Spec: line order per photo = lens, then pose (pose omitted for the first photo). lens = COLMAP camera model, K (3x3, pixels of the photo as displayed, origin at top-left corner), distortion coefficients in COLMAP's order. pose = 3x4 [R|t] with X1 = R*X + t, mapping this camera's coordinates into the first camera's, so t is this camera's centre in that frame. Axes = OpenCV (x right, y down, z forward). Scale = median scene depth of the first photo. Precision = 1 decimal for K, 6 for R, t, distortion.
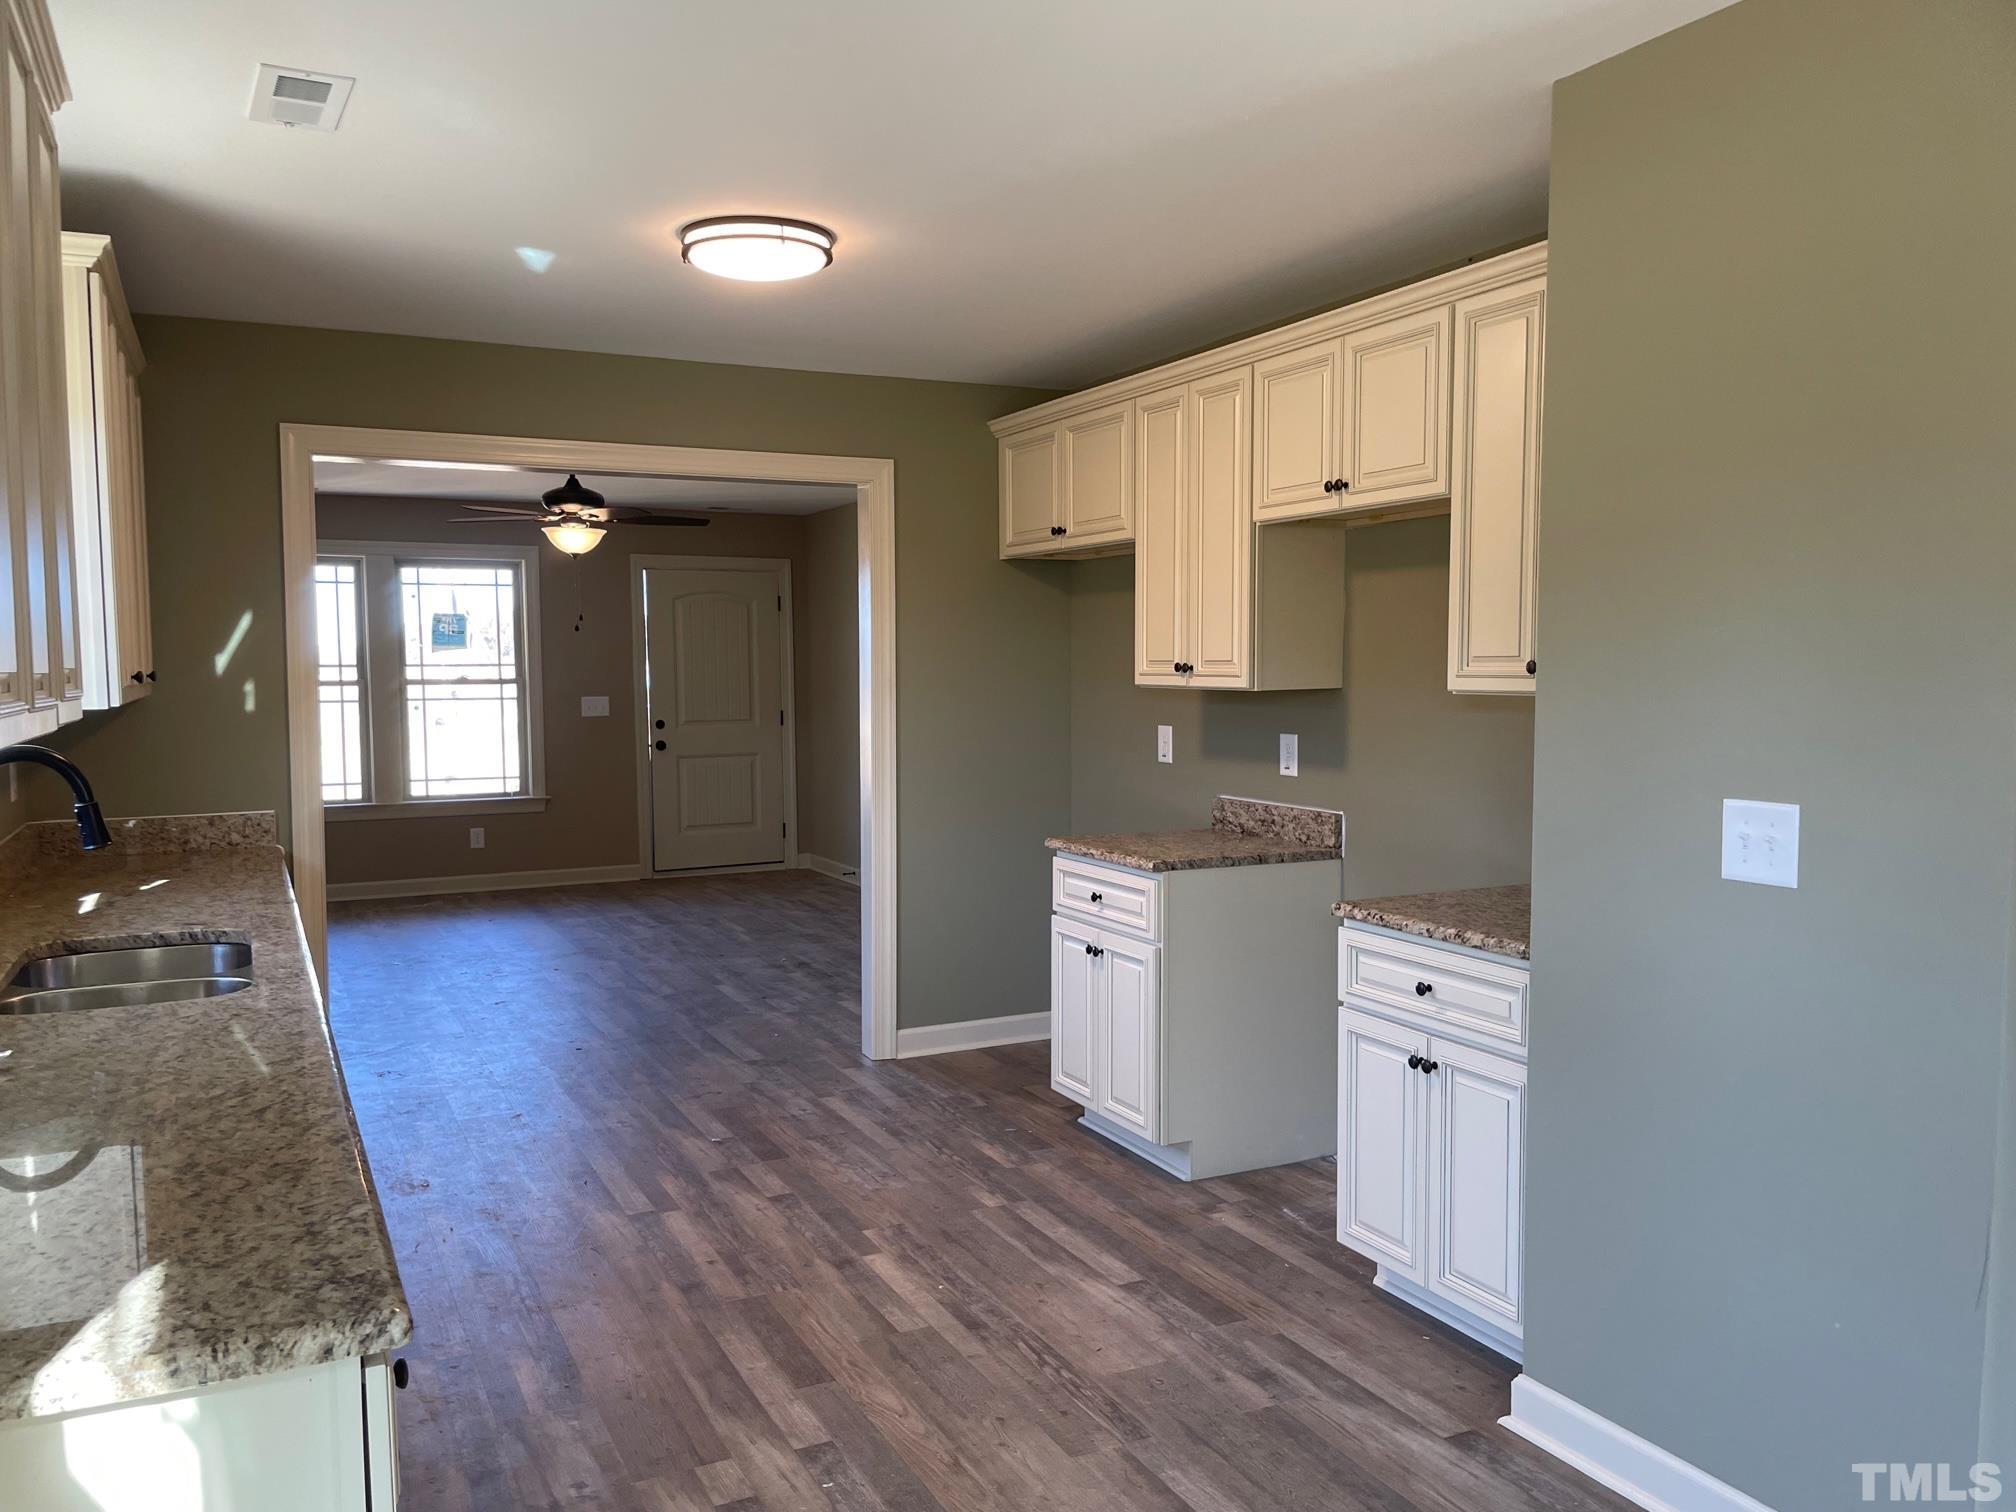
lens RADIAL K [[1501.9, 0, 1007.4], [0, 1501.9, 793.3], [0, 0, 1]] dist [0.000719, -0.002446]
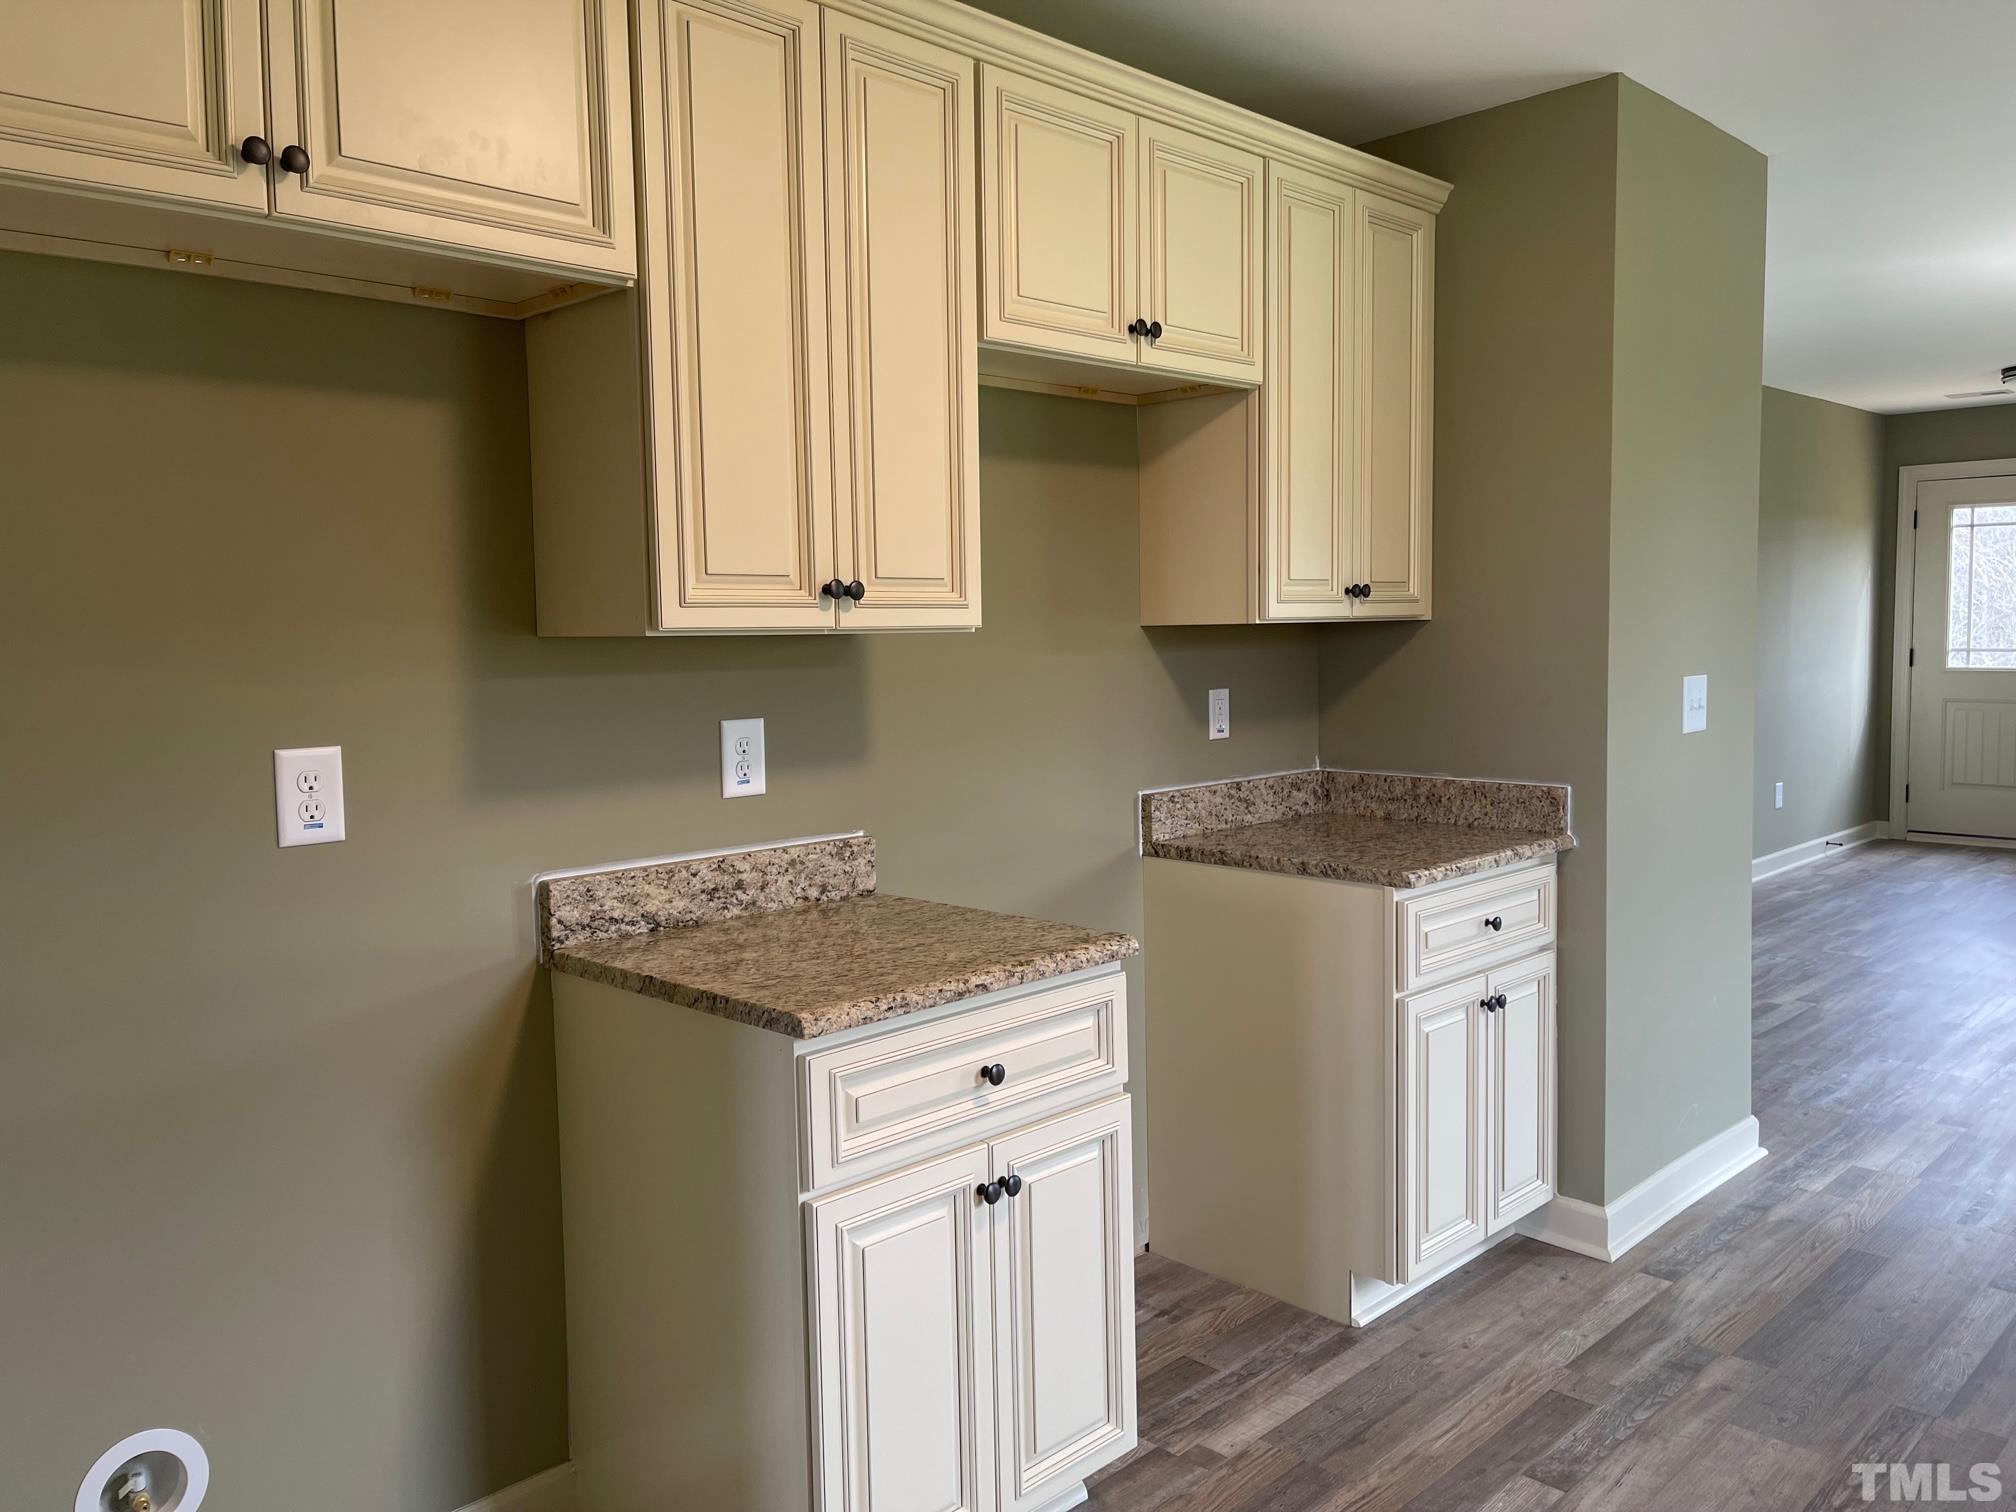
lens RADIAL K [[1521.5, 0, 1008.0], [0, 1521.5, 756.0], [0, 0, 1]] dist [0.084526, -0.114534]
pose [[-0.315371, -0.066088, 0.946664, -0.382590], [0.103405, 0.989239, 0.103508, -0.076235], [-0.943318, 0.130533, -0.305144, 1.115940]]
